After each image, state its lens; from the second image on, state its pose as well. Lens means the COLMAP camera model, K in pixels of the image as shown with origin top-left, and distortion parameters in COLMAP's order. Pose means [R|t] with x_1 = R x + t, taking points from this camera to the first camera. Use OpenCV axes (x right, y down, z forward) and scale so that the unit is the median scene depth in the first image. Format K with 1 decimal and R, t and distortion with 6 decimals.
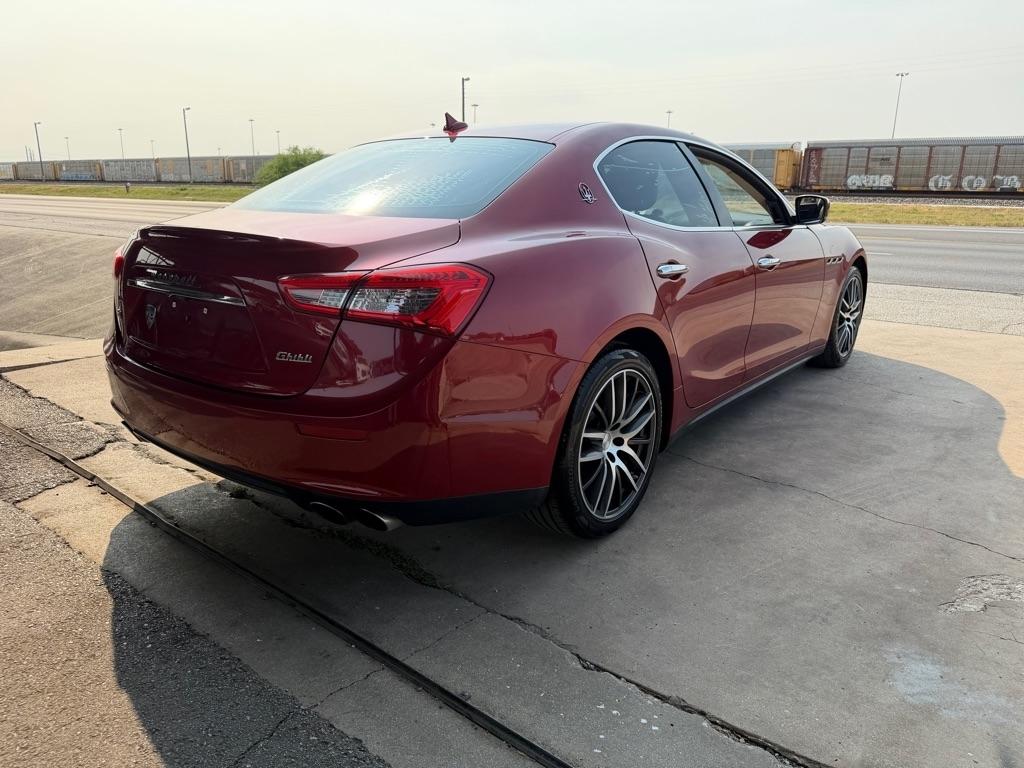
lens RADIAL K [[723.0, 0, 525.4], [0, 723.0, 385.8], [0, 0, 1]] dist [0.028646, -0.040473]
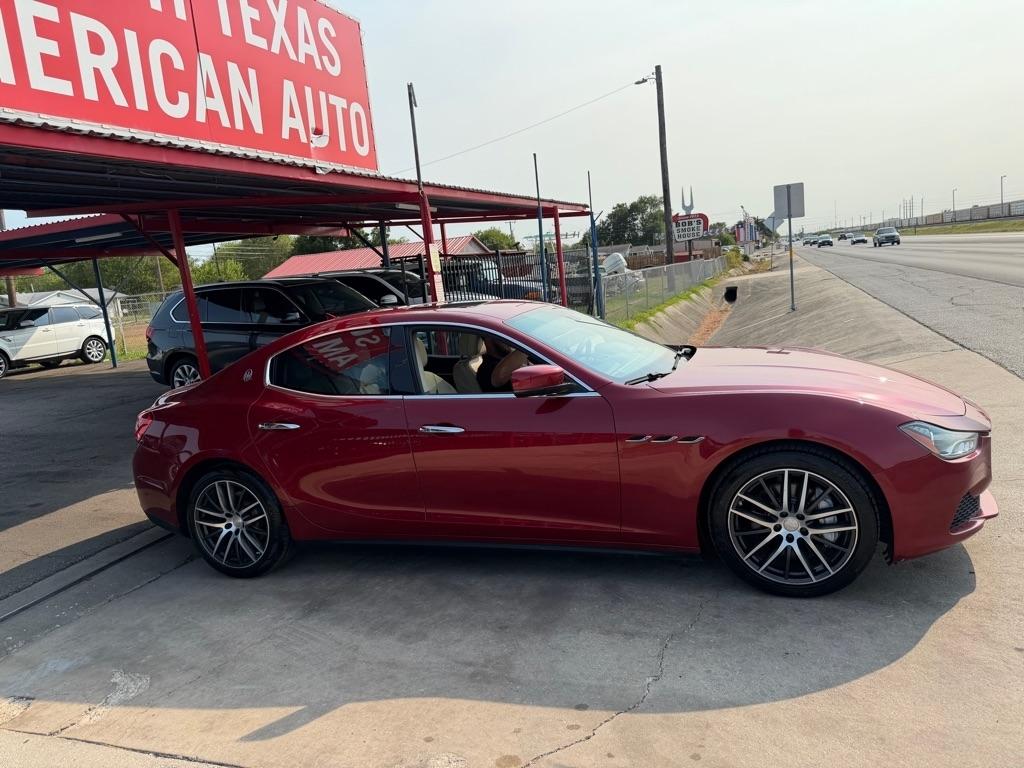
lens RADIAL K [[729.6, 0, 505.8], [0, 729.6, 372.6], [0, 0, 1]] dist [0.026758, -0.033702]
pose [[0.303370, 0.088327, -0.948770, 1.515834], [-0.144592, 0.988431, 0.045786, -0.346817], [0.941838, 0.123294, 0.312632, 0.810753]]
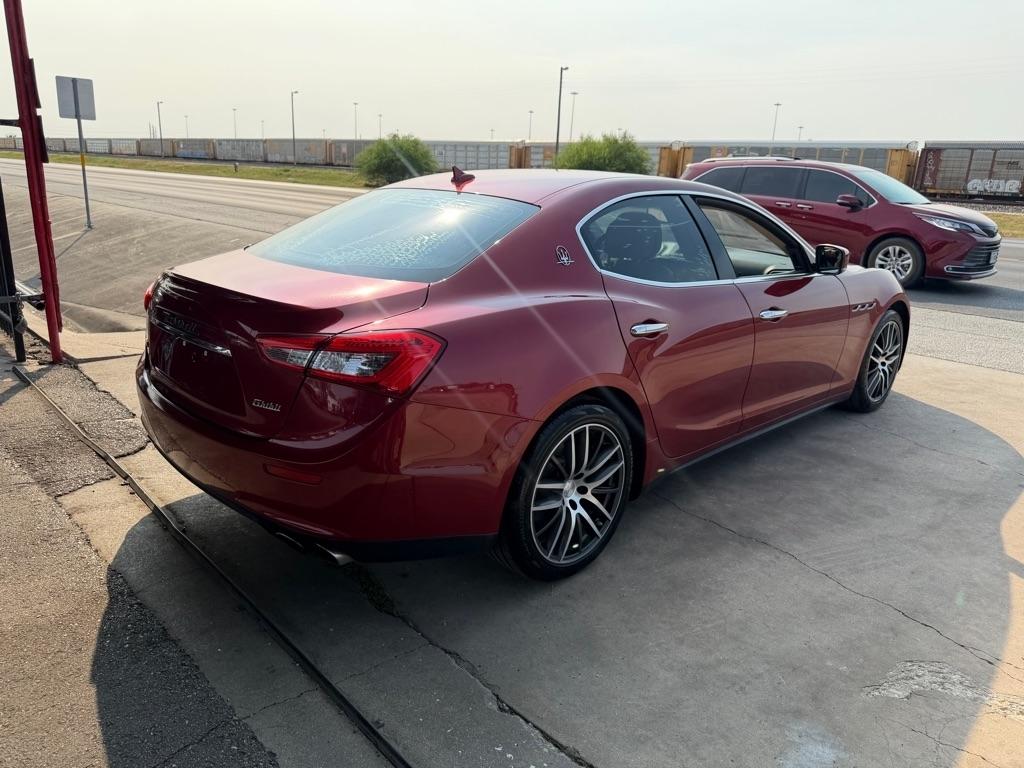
lens RADIAL K [[727.5, 0, 515.7], [0, 727.5, 382.2], [0, 0, 1]] dist [0.037530, -0.047332]
pose [[0.989863, 0.069681, -0.123761, 0.124364], [-0.068545, 0.997558, 0.013418, -0.070966], [0.124394, -0.004799, 0.992221, -0.051972]]
